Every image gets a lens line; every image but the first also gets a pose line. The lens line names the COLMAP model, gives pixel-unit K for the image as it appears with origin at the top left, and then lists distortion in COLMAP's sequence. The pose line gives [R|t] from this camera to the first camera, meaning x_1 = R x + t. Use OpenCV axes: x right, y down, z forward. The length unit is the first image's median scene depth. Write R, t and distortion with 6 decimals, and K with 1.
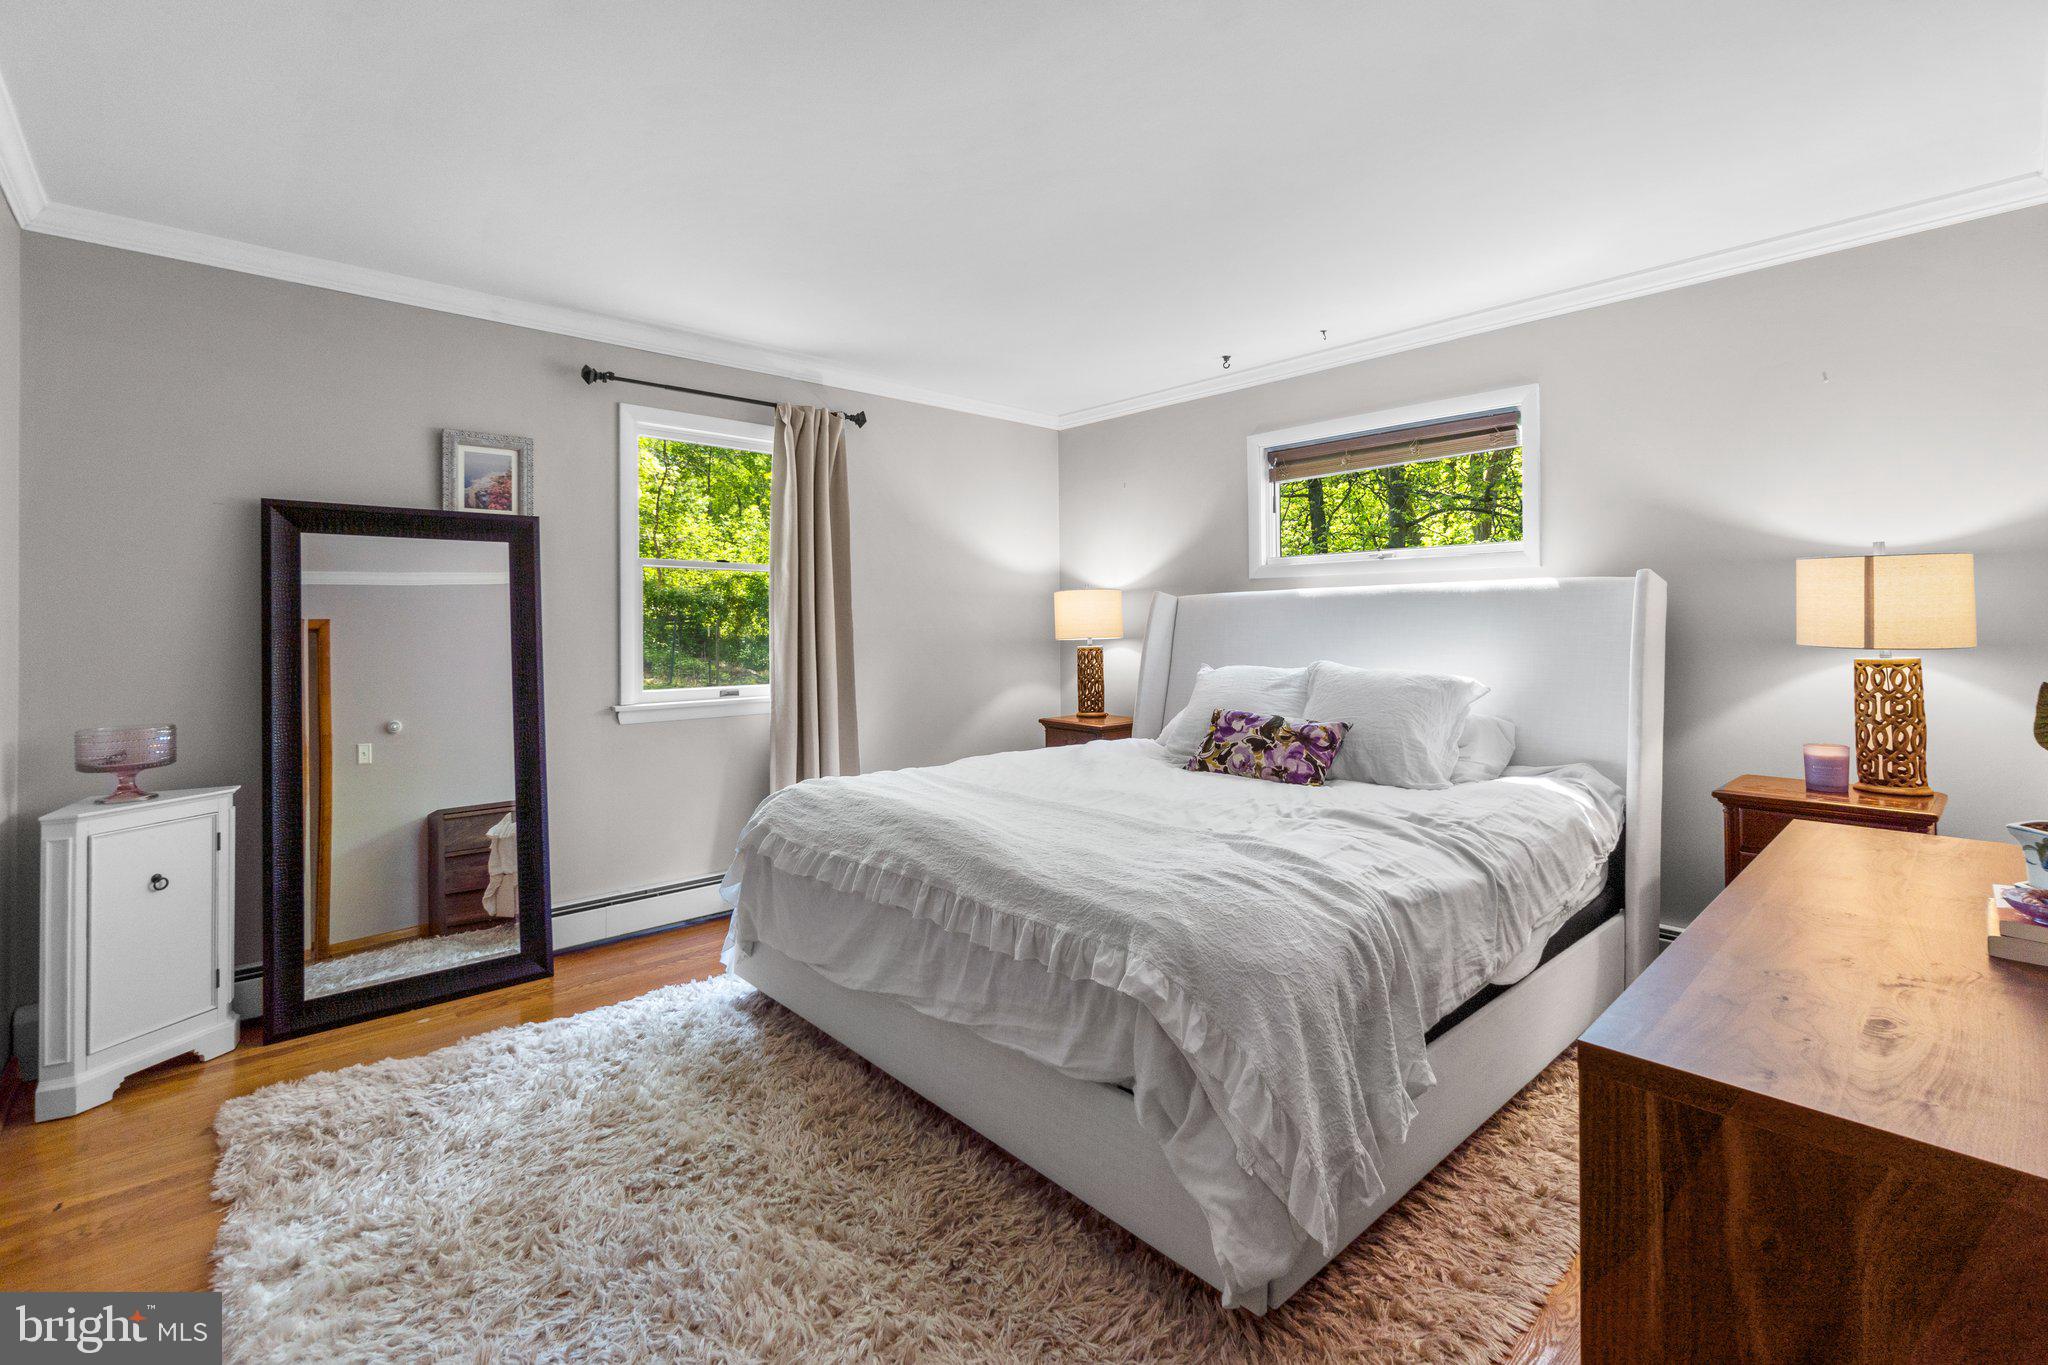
lens RADIAL K [[891.3, 0, 1024.5], [0, 891.3, 658.5], [0, 0, 1]] dist [-0.002385, -0.000012]
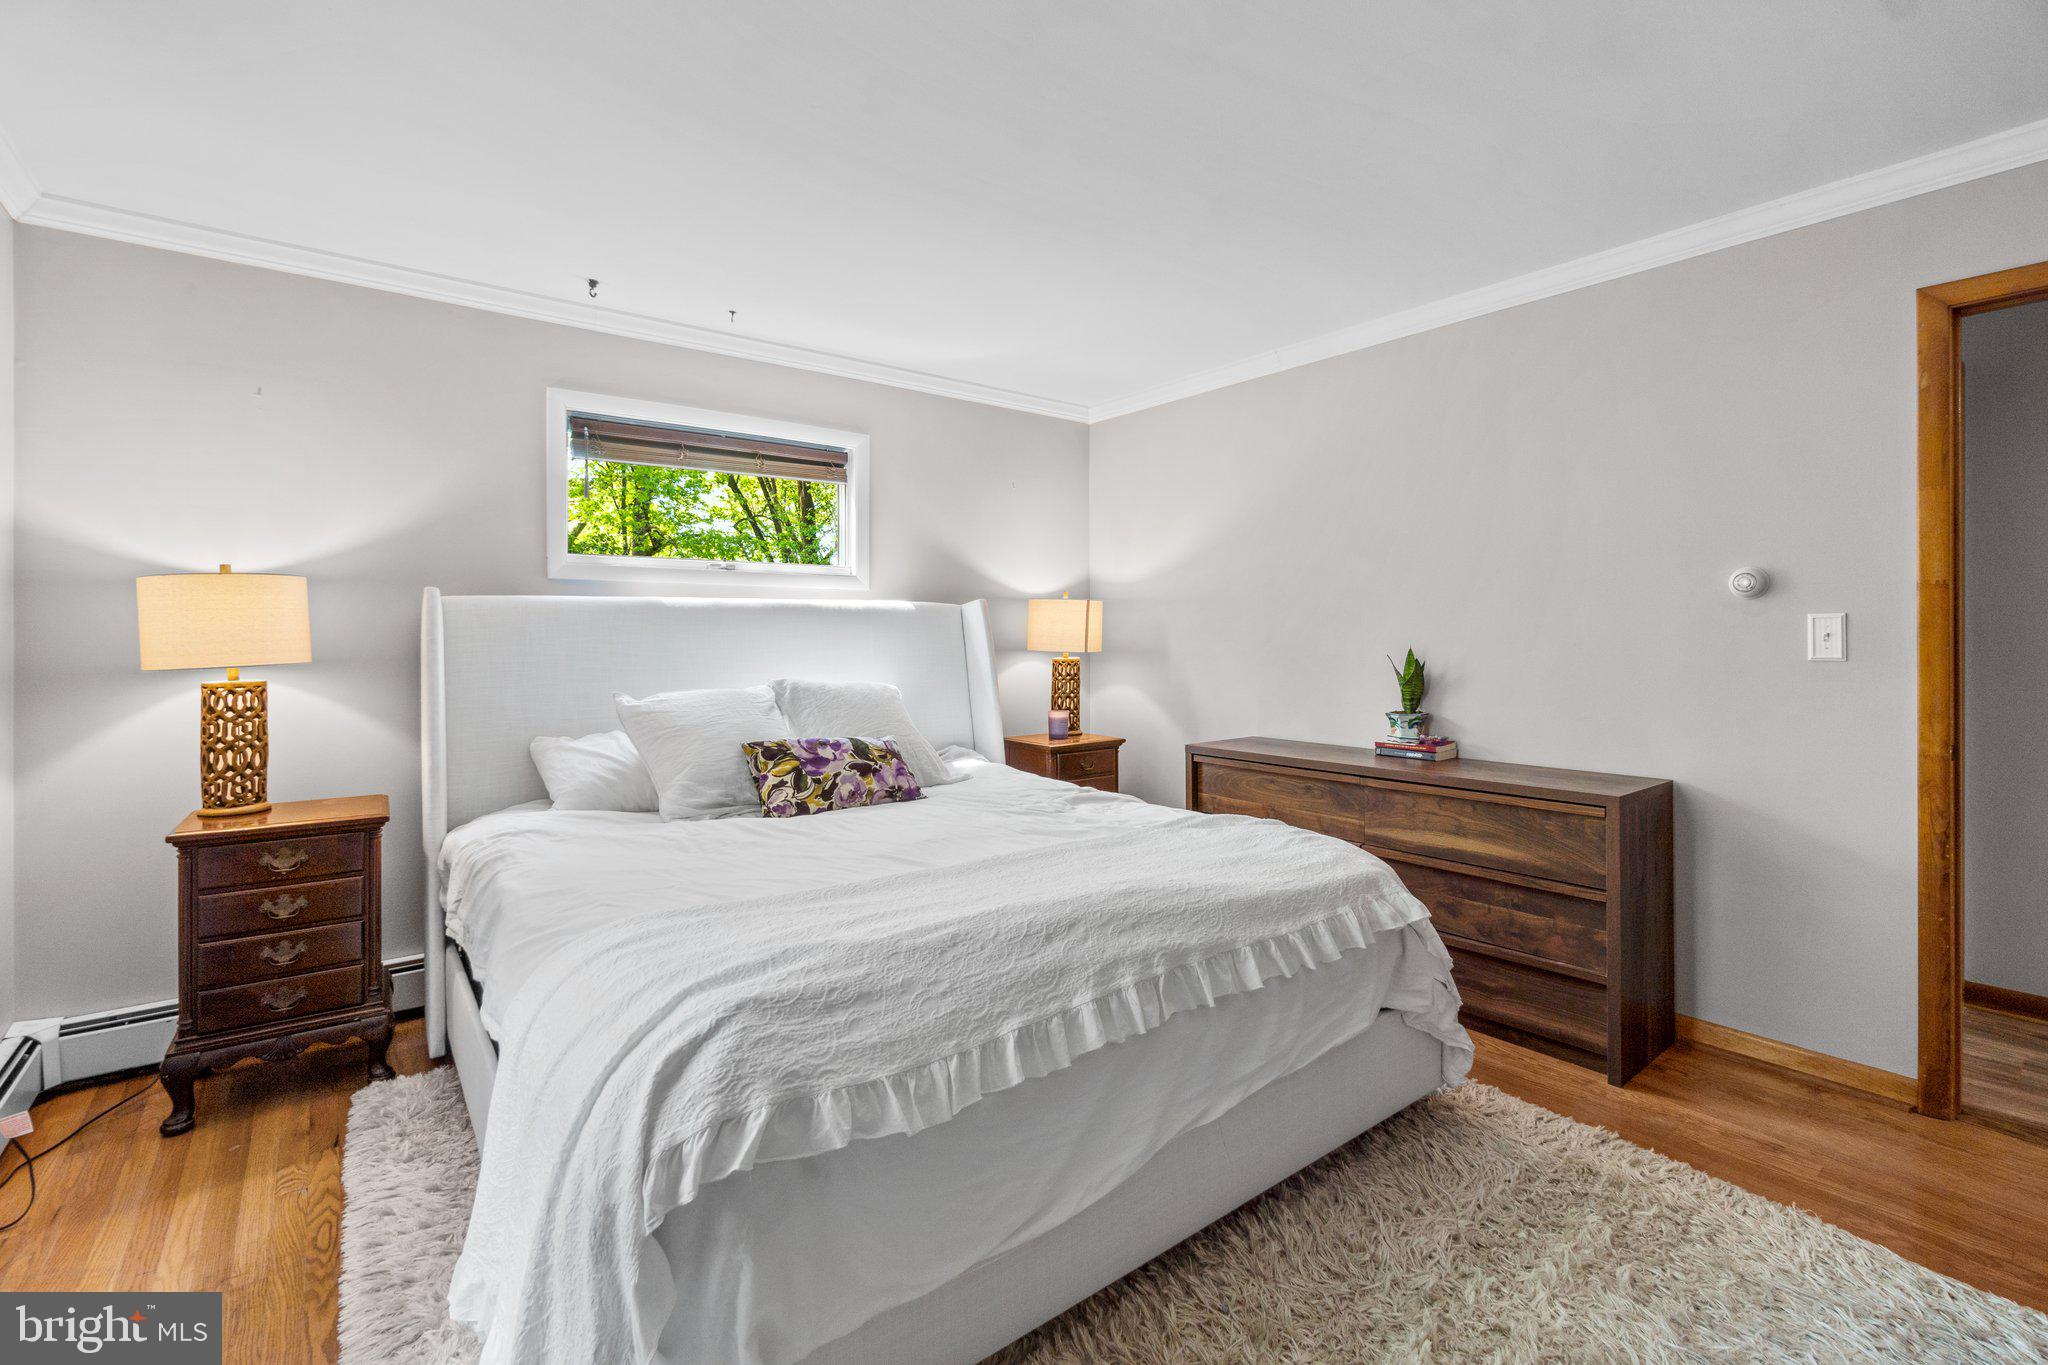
lens RADIAL K [[891.3, 0, 1024.5], [0, 891.3, 658.5], [0, 0, 1]] dist [-0.002385, -0.000012]
pose [[0.080500, -0.018766, 0.996578, -0.605758], [0.045513, 0.998849, 0.015133, -0.021565], [-0.995715, 0.044139, 0.081261, 0.726146]]
